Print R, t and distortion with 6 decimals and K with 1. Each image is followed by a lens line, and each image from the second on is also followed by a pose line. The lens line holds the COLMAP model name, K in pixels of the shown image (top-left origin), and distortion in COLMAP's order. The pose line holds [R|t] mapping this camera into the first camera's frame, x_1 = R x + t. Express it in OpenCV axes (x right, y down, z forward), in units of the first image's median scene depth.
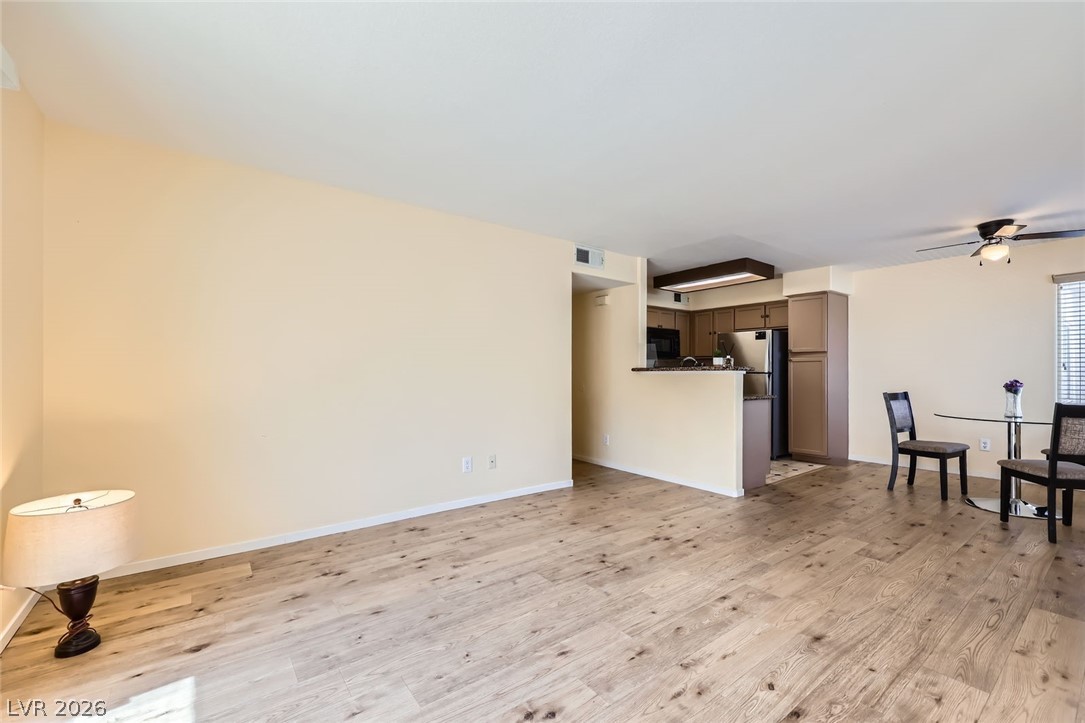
lens RADIAL K [[456.6, 0, 541.5], [0, 456.6, 372.2], [0, 0, 1]] dist [0.002997, 0.000296]
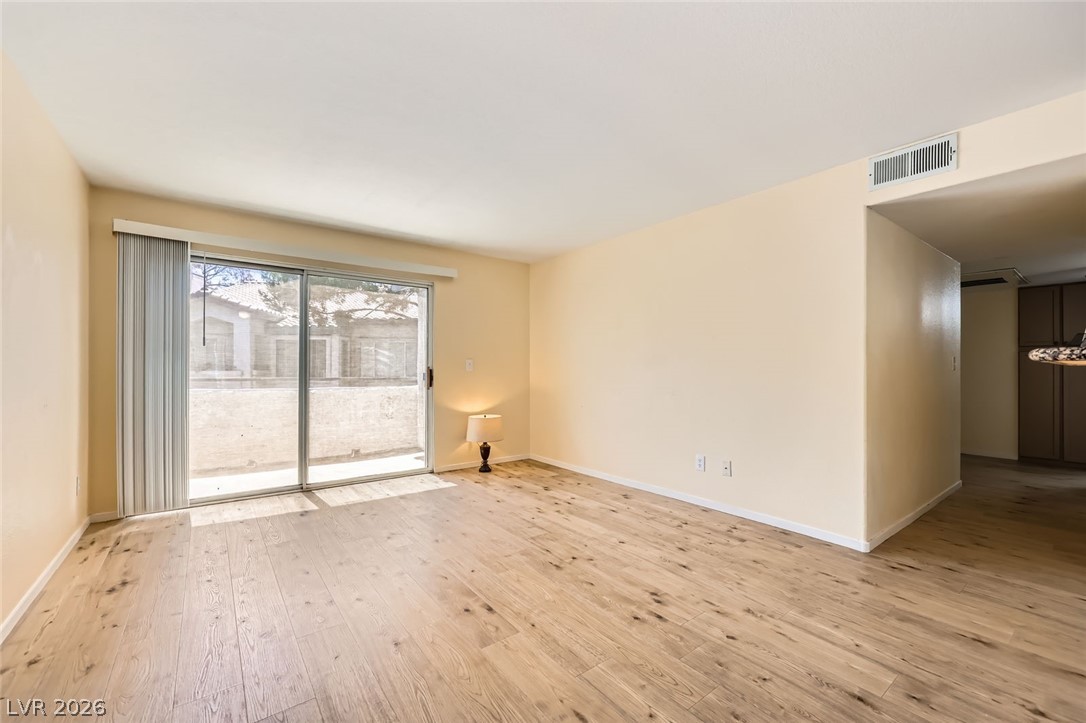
lens RADIAL K [[442.7, 0, 548.2], [0, 442.7, 367.6], [0, 0, 1]] dist [-0.001674, -0.000093]
pose [[0.006181, -0.004768, -0.999970, 0.793389], [-0.002425, 0.999986, -0.004783, 0.004462], [0.999978, 0.002454, 0.006169, 0.678404]]
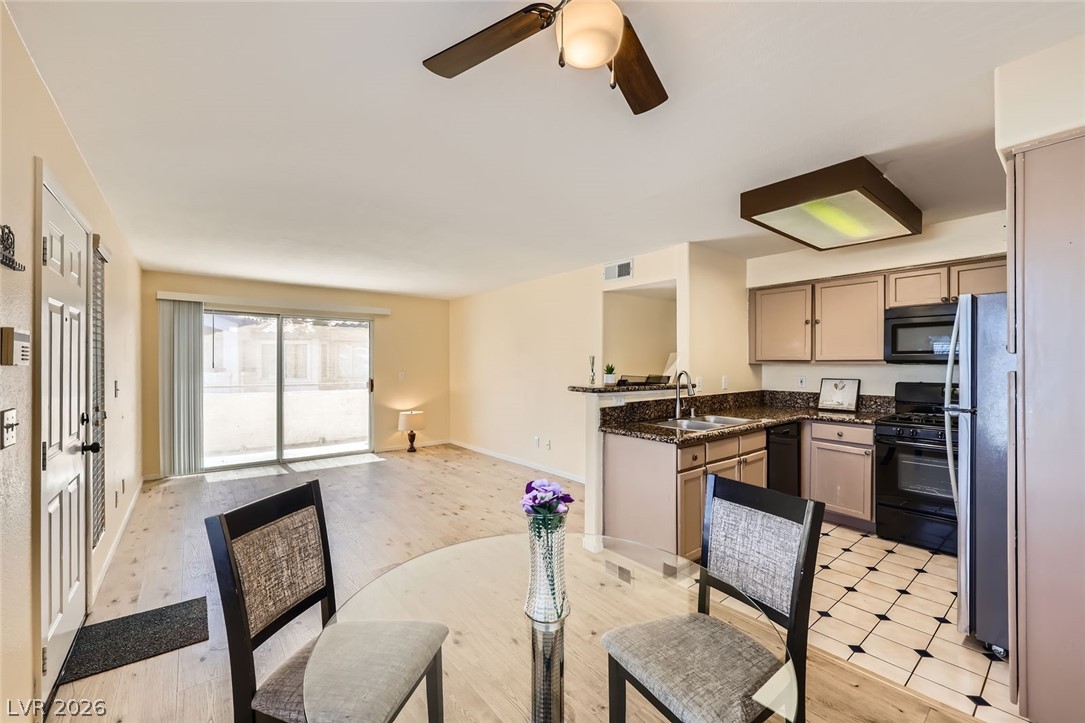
lens RADIAL K [[436.3, 0, 544.7], [0, 436.3, 364.2], [0, 0, 1]] dist [-0.001800, -0.000026]
pose [[0.029513, -0.001588, -0.999563, 1.311763], [0.000624, 0.999999, -0.001570, -0.054902], [0.999564, -0.000577, 0.029514, 0.998242]]
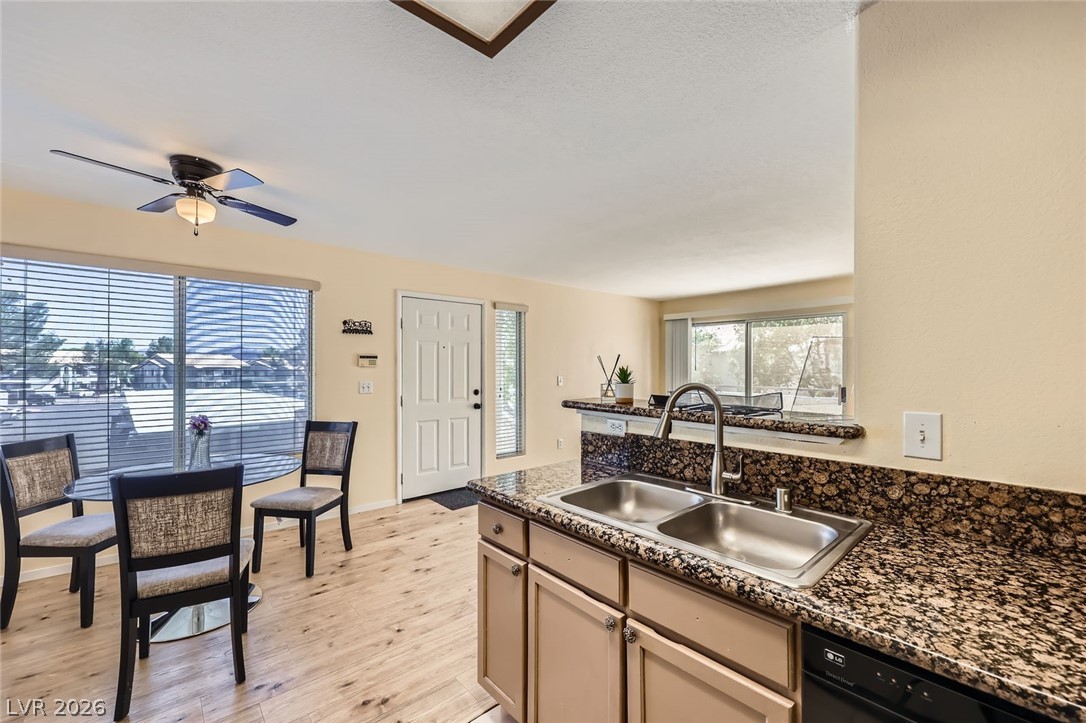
lens RADIAL K [[440.6, 0, 544.9], [0, 440.6, 358.9], [0, 0, 1]] dist [-0.000230, 0.000334]
pose [[-0.997477, -0.003414, -0.070914, 0.582838], [-0.002160, 0.999840, -0.017744, -0.057307], [0.070963, -0.017546, -0.997325, 1.696060]]
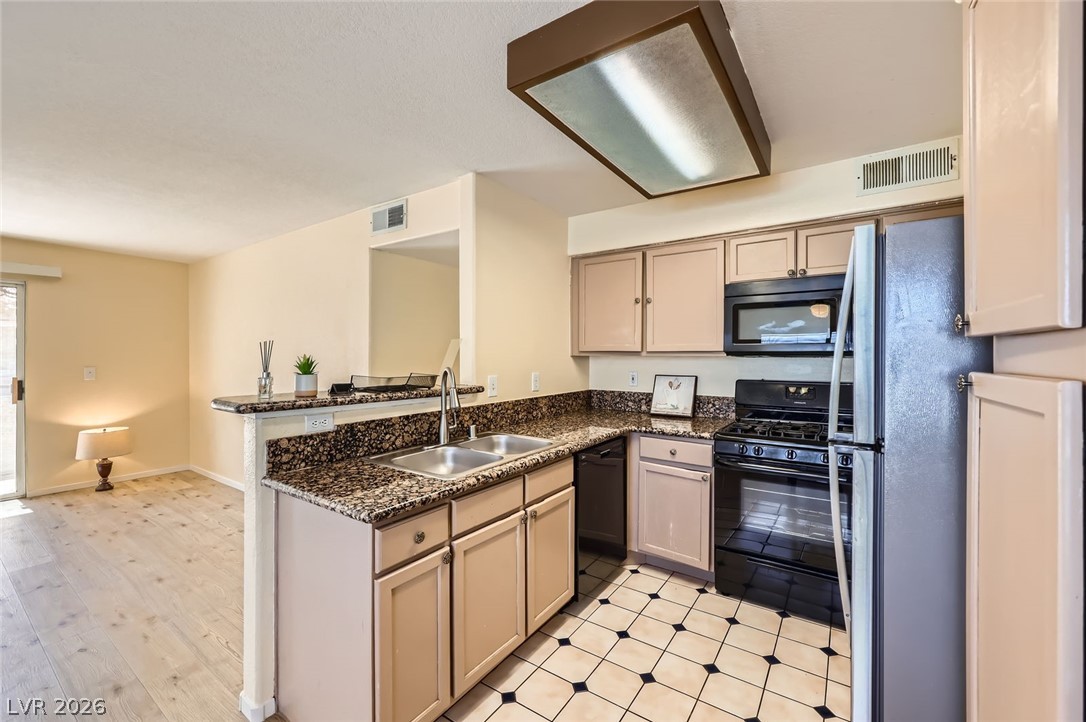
lens RADIAL K [[442.5, 0, 544.3], [0, 442.5, 356.3], [0, 0, 1]] dist [-0.000945, 0.000015]
pose [[0.314181, -0.000539, -0.949363, 0.990369], [-0.000480, 1.000000, -0.000726, -0.056207], [0.949363, 0.000684, 0.314181, 1.249856]]
